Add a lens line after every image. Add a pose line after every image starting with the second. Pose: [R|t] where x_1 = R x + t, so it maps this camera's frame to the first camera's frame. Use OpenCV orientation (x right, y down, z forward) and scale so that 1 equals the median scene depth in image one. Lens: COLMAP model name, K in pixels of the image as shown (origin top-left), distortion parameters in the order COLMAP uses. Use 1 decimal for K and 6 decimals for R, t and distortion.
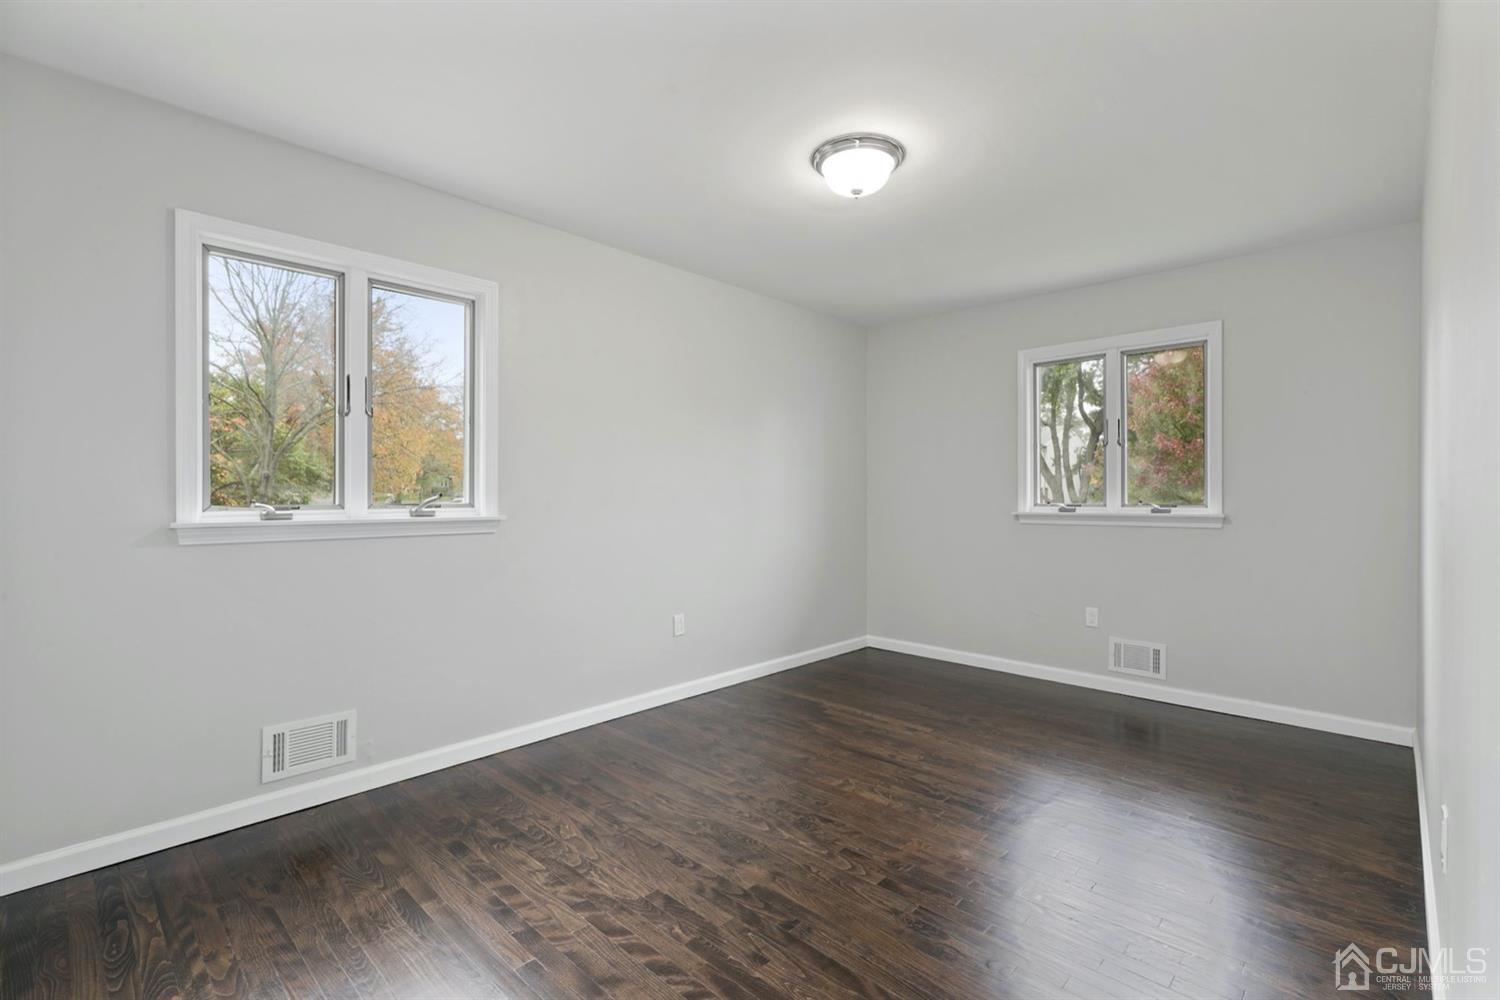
lens RADIAL K [[678.1, 0, 754.7], [0, 678.1, 491.1], [0, 0, 1]] dist [-0.000143, -0.000670]
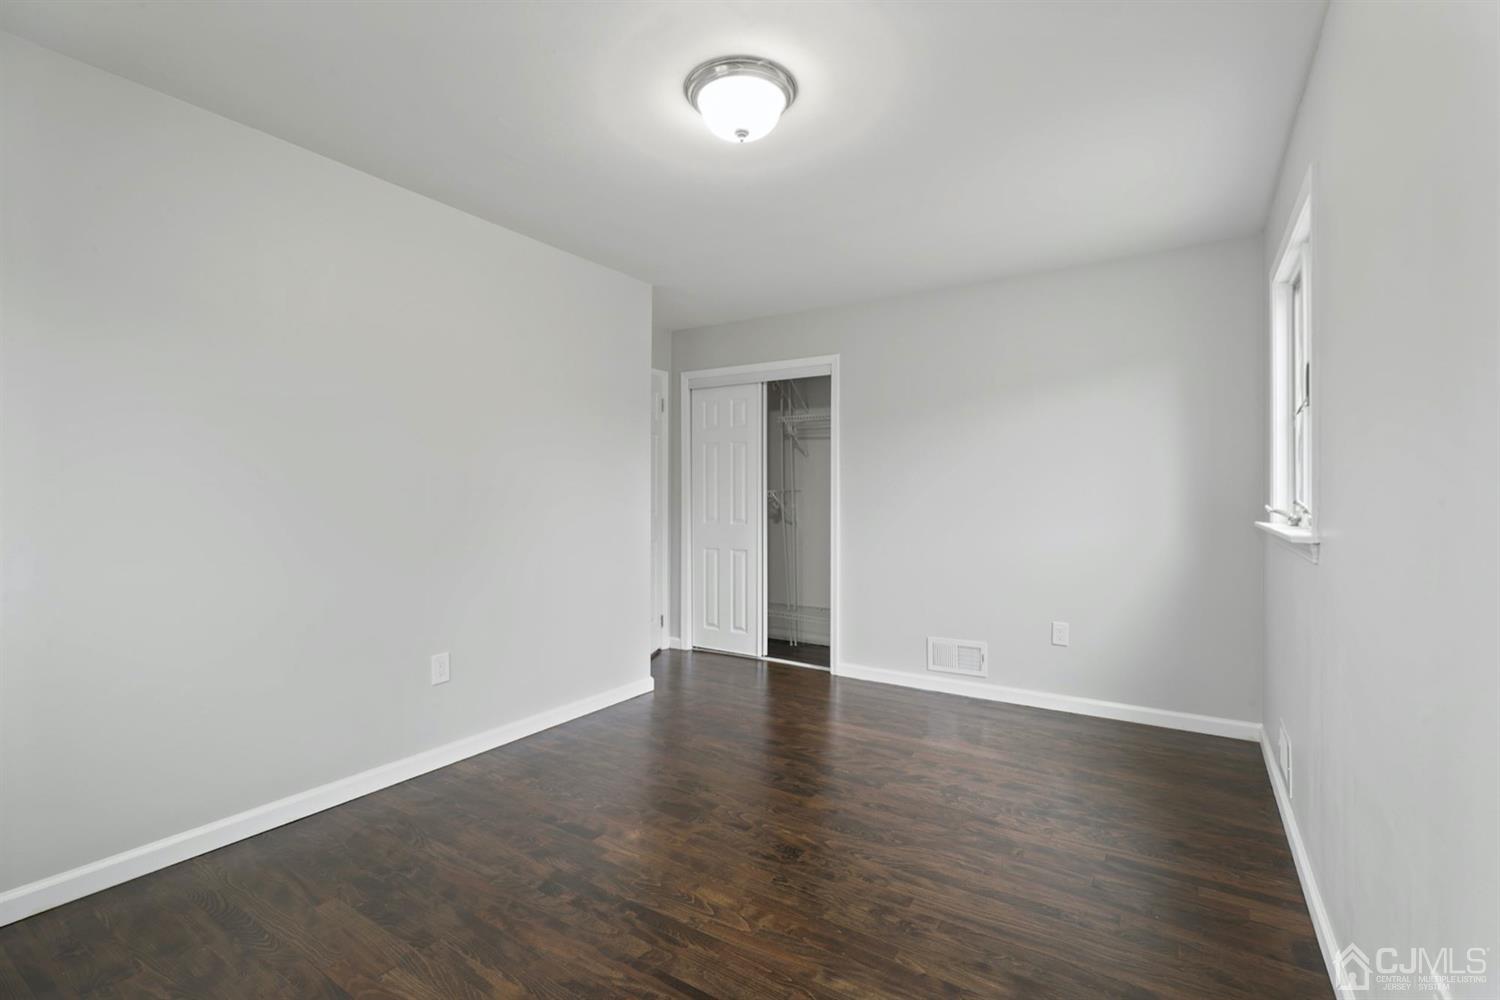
lens RADIAL K [[678.1, 0, 754.7], [0, 678.1, 491.1], [0, 0, 1]] dist [-0.000143, -0.000670]
pose [[-0.982252, -0.007268, -0.187424, 0.306266], [-0.006030, 0.999956, -0.007174, 0.001822], [0.187468, -0.005916, -0.982253, 1.937288]]
